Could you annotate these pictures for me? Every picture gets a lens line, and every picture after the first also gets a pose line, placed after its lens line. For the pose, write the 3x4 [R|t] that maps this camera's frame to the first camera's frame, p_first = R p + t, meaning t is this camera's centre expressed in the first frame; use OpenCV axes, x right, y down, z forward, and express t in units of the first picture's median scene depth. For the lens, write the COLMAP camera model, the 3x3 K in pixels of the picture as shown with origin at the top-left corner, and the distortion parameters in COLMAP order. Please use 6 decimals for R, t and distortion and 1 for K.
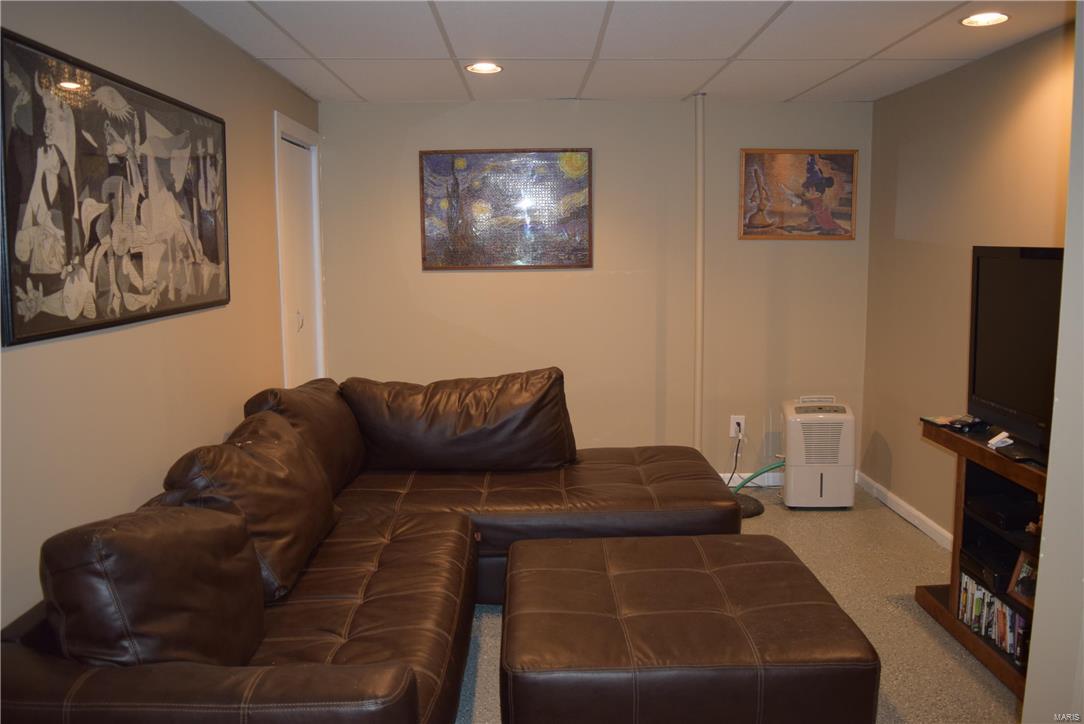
lens RADIAL K [[852.5, 0, 540.7], [0, 852.5, 354.9], [0, 0, 1]] dist [-0.098022, 0.019092]
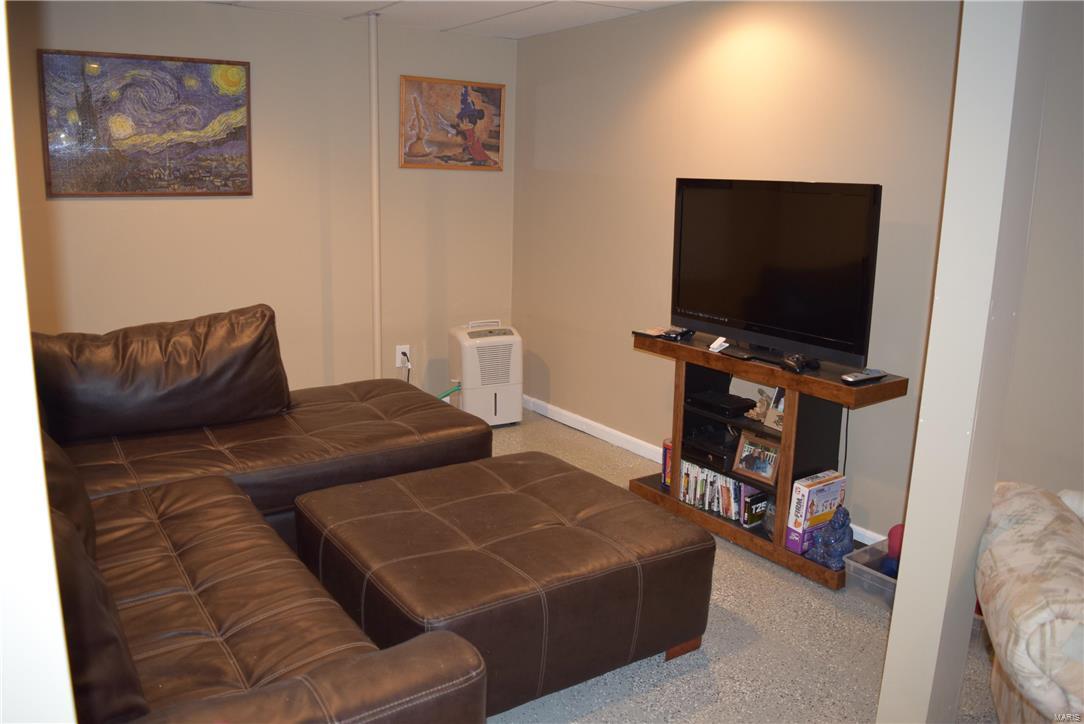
lens RADIAL K [[852.5, 0, 540.7], [0, 852.5, 354.9], [0, 0, 1]] dist [-0.098022, 0.019092]
pose [[0.836326, -0.082128, 0.542046, -0.195645], [0.040478, 0.995267, 0.088344, 0.000477], [-0.546736, -0.051944, 0.835692, 0.077015]]
